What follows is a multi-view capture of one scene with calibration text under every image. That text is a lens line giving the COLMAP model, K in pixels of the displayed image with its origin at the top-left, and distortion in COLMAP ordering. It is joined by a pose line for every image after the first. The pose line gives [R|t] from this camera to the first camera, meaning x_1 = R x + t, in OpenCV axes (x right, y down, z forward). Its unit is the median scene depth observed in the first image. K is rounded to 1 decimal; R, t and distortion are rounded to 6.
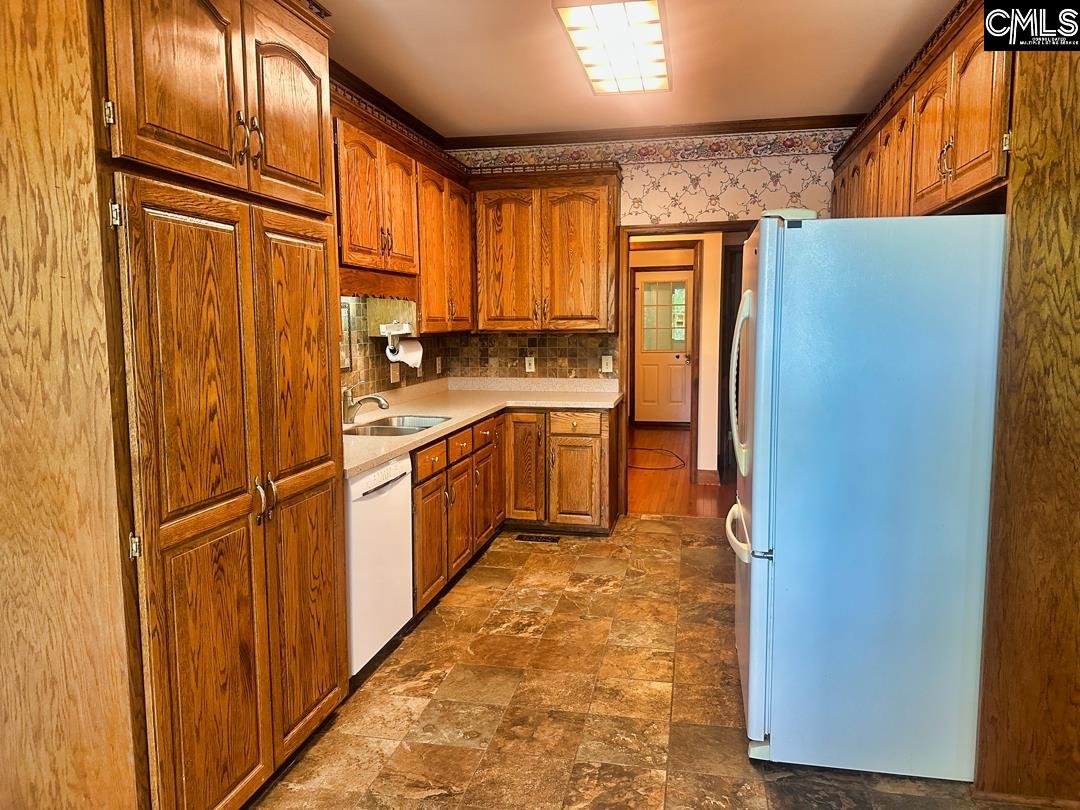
lens RADIAL K [[765.4, 0, 540.0], [0, 765.4, 405.0], [0, 0, 1]] dist [-0.012767, -0.001910]
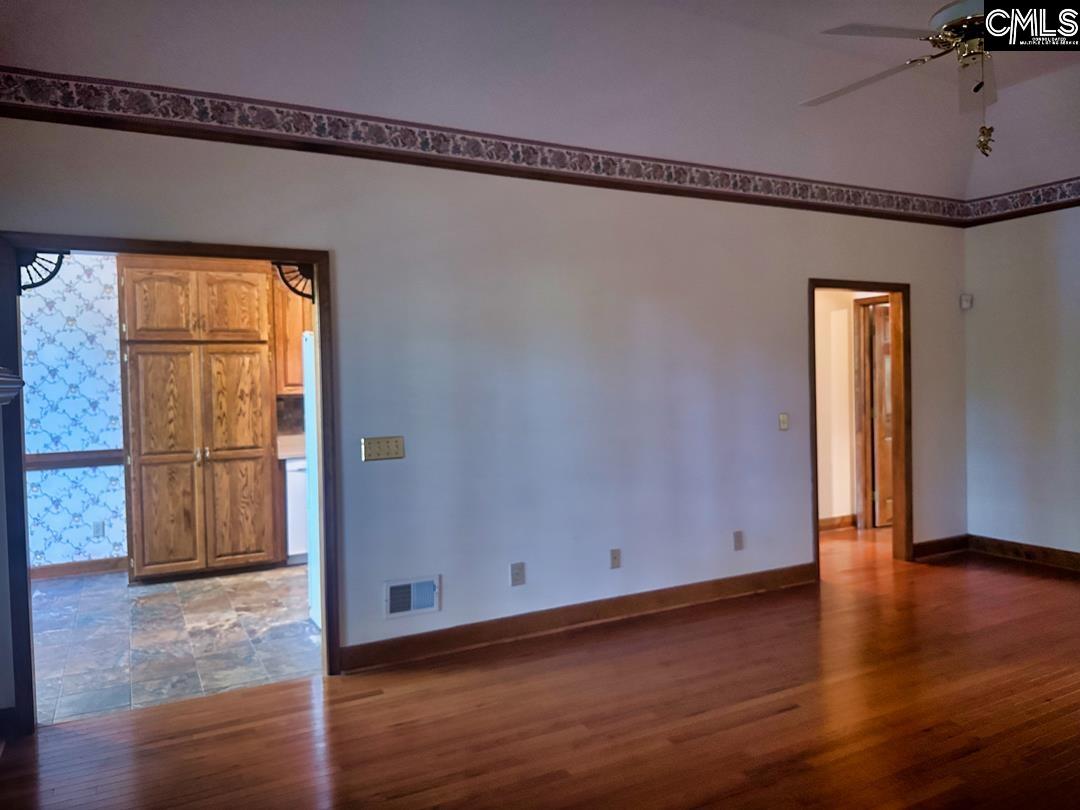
lens RADIAL K [[765.4, 0, 540.0], [0, 765.4, 405.0], [0, 0, 1]] dist [-0.012767, -0.001910]
pose [[0.644811, 0.009462, -0.764284, 2.344521], [-0.062555, 0.997222, -0.040431, -0.018474], [0.761778, 0.073881, 0.643612, 0.193606]]
